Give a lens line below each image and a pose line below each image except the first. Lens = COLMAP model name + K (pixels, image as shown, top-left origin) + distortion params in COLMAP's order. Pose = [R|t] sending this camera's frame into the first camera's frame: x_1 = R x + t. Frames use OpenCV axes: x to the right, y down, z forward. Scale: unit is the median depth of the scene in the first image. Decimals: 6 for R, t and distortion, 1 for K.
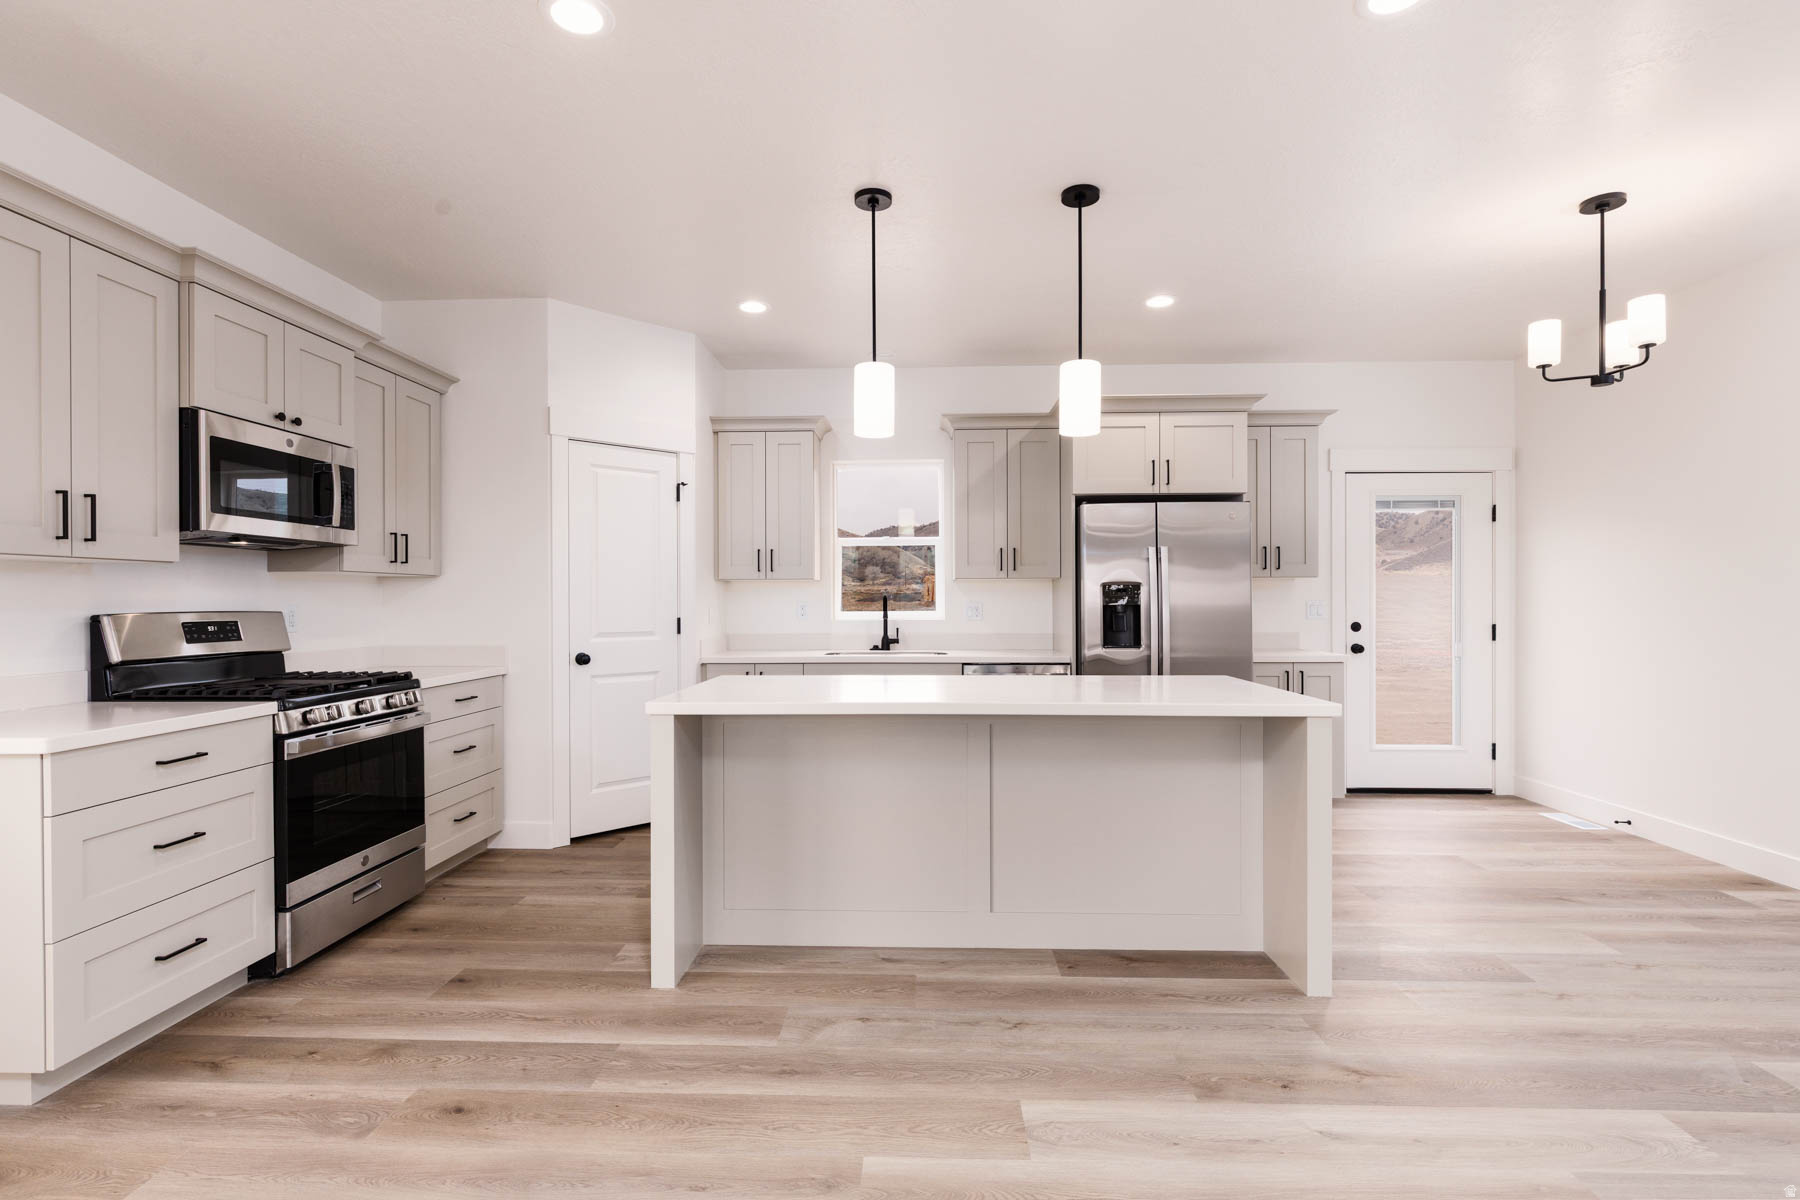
lens RADIAL K [[847.5, 0, 899.9], [0, 847.5, 601.1], [0, 0, 1]] dist [0.004596, -0.000598]
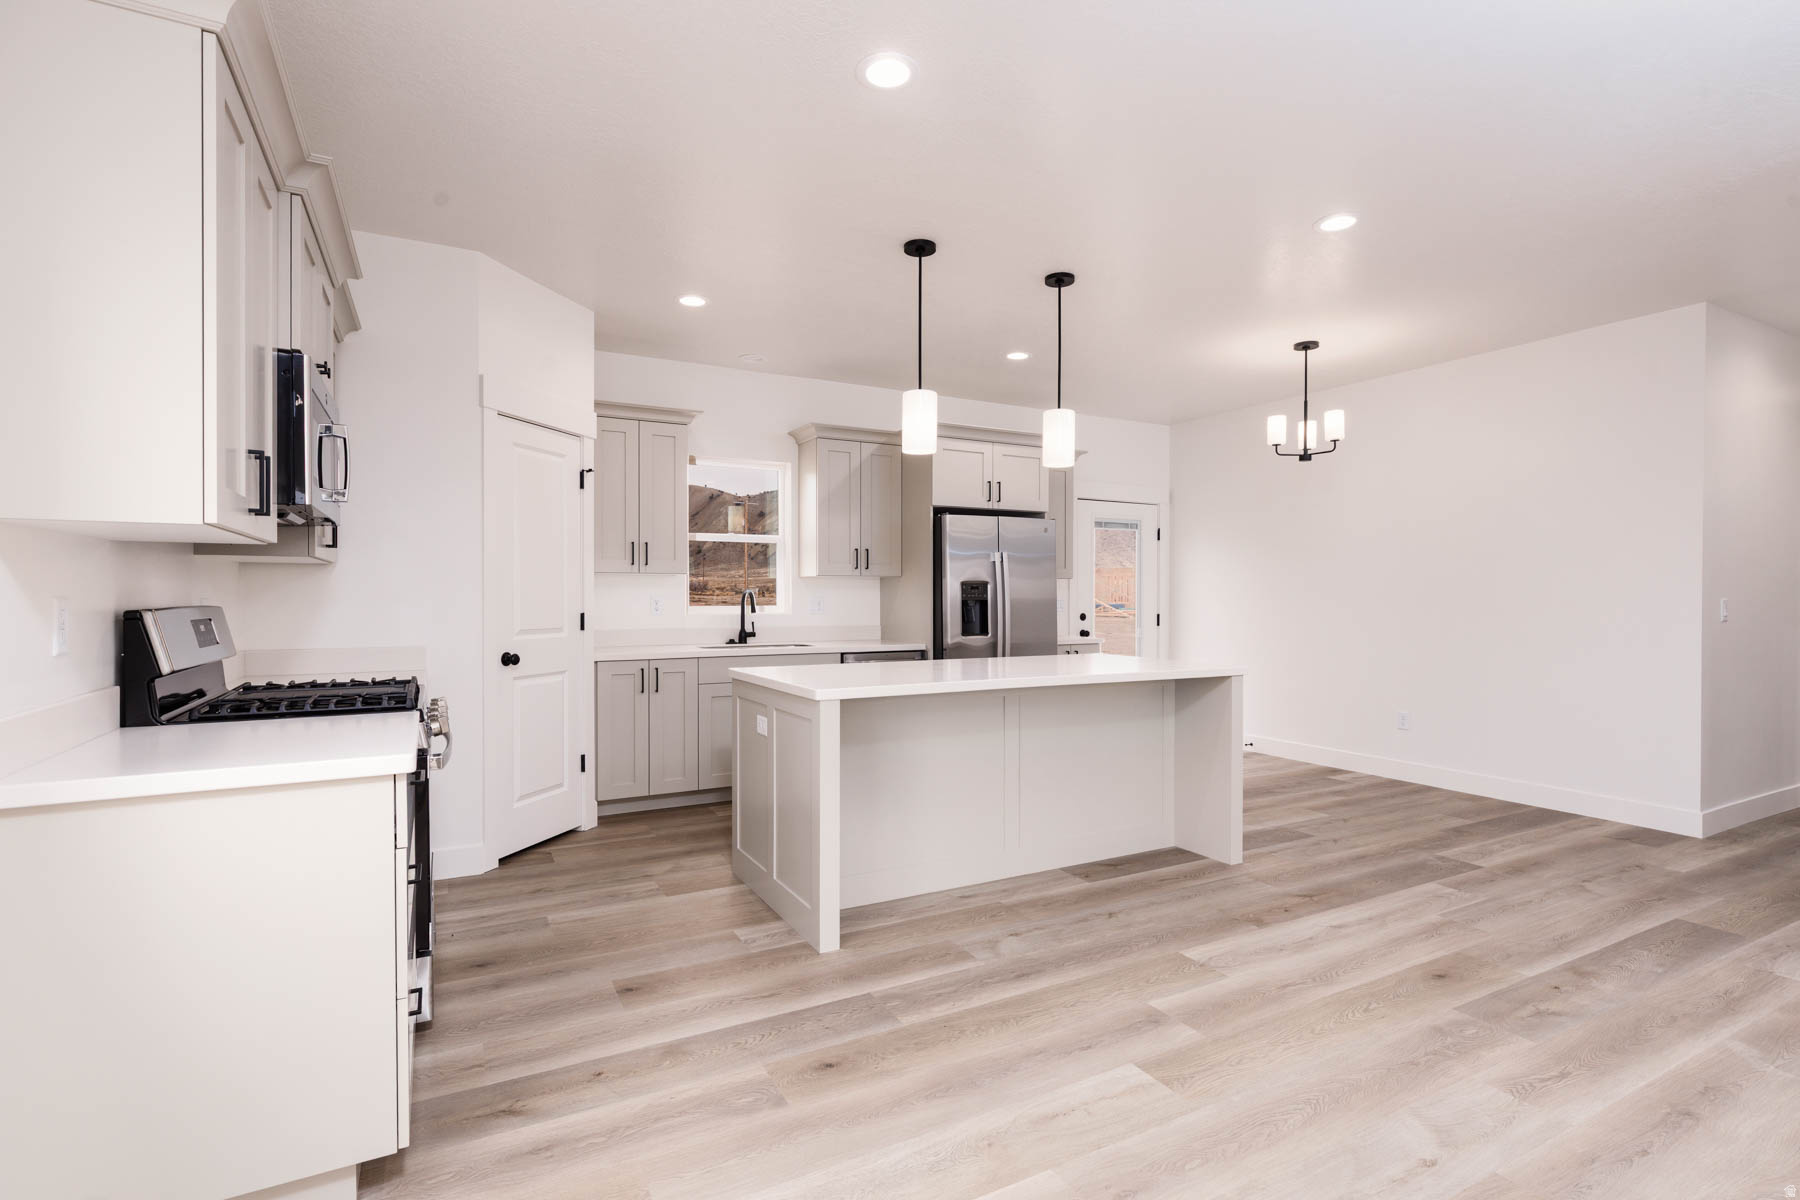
lens RADIAL K [[847.5, 0, 899.4], [0, 847.5, 602.5], [0, 0, 1]] dist [0.004596, -0.000598]
pose [[0.862930, -0.000130, 0.505324, -0.545858], [-0.002970, 0.999981, 0.005329, 0.002555], [-0.505316, -0.006100, 0.862913, 0.015303]]
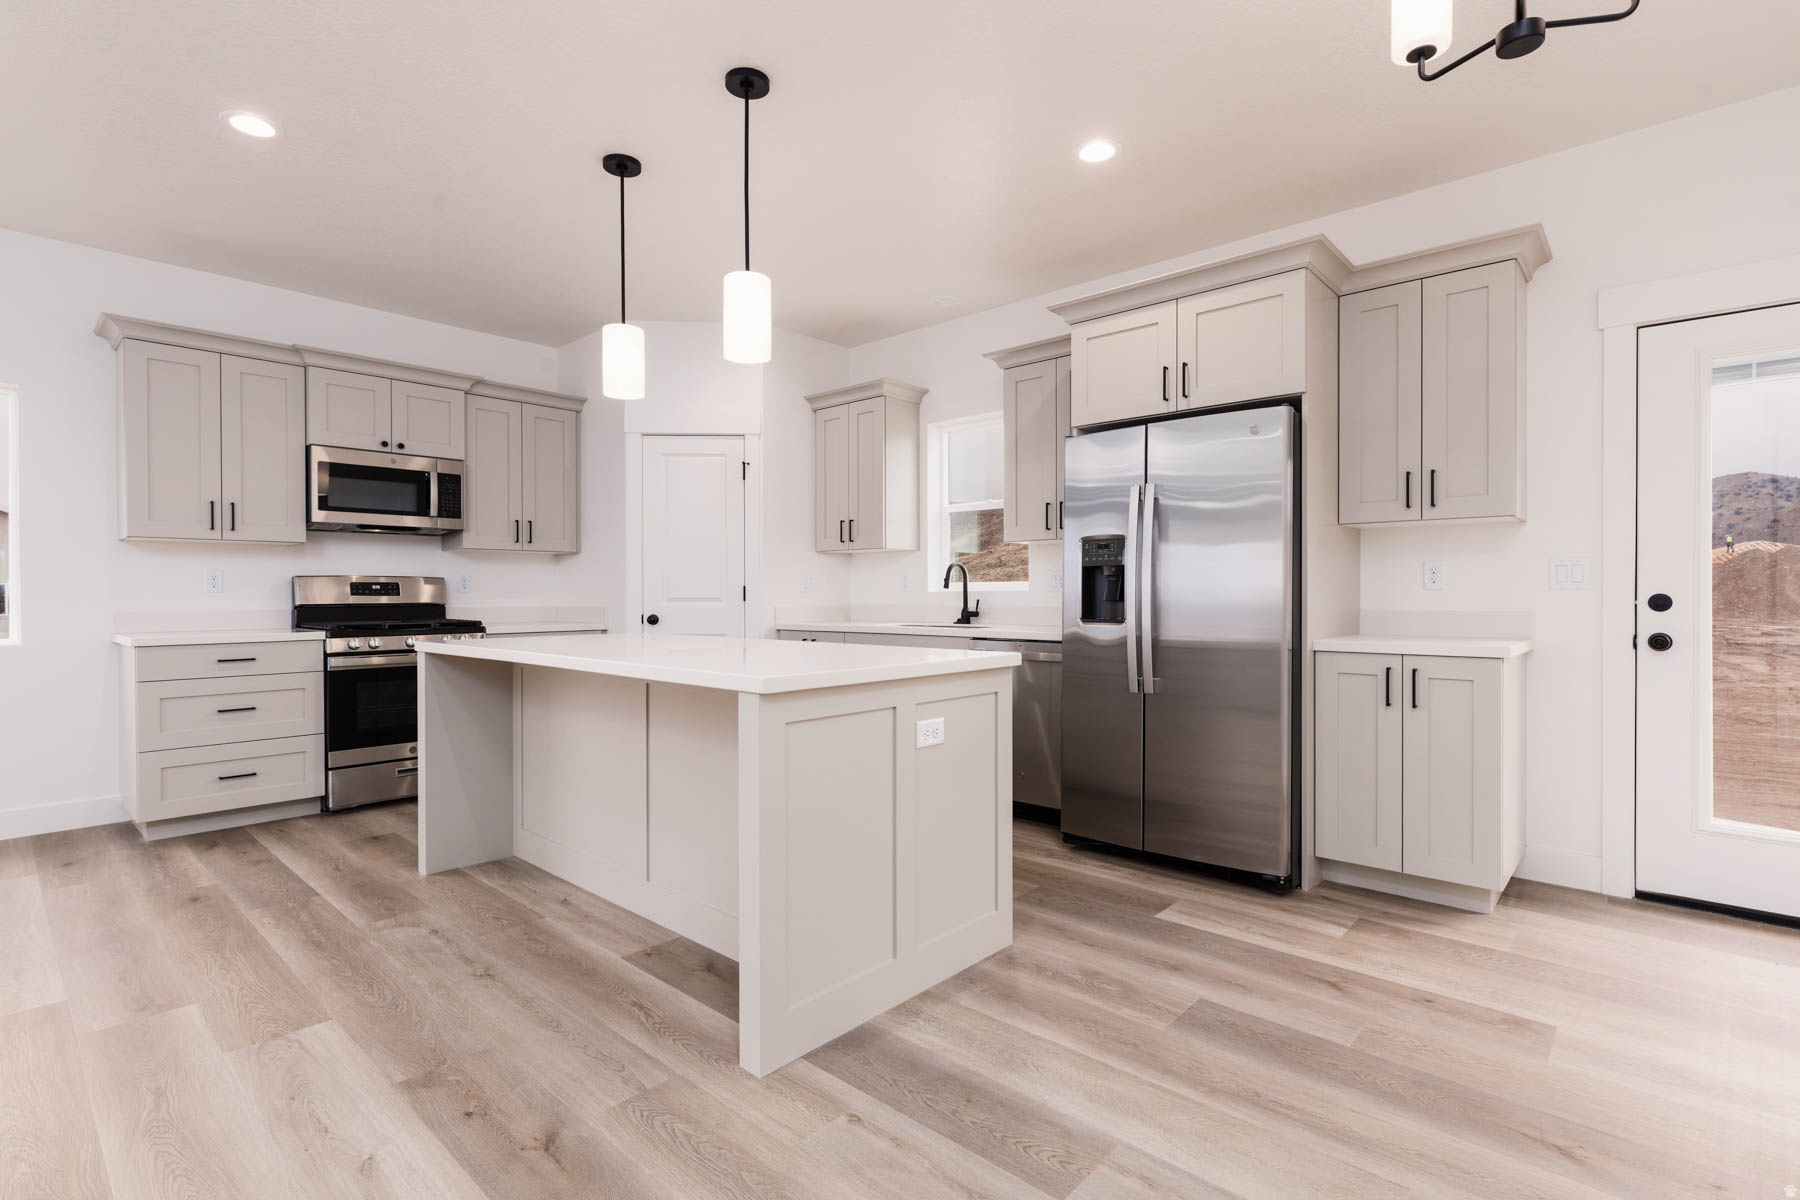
lens RADIAL K [[847.5, 0, 902.6], [0, 847.5, 600.8], [0, 0, 1]] dist [0.004596, -0.000598]
pose [[0.760683, 0.006984, -0.649086, 0.765288], [-0.000111, 0.999943, 0.010630, 0.034292], [0.649123, -0.008014, 0.760641, 0.376445]]
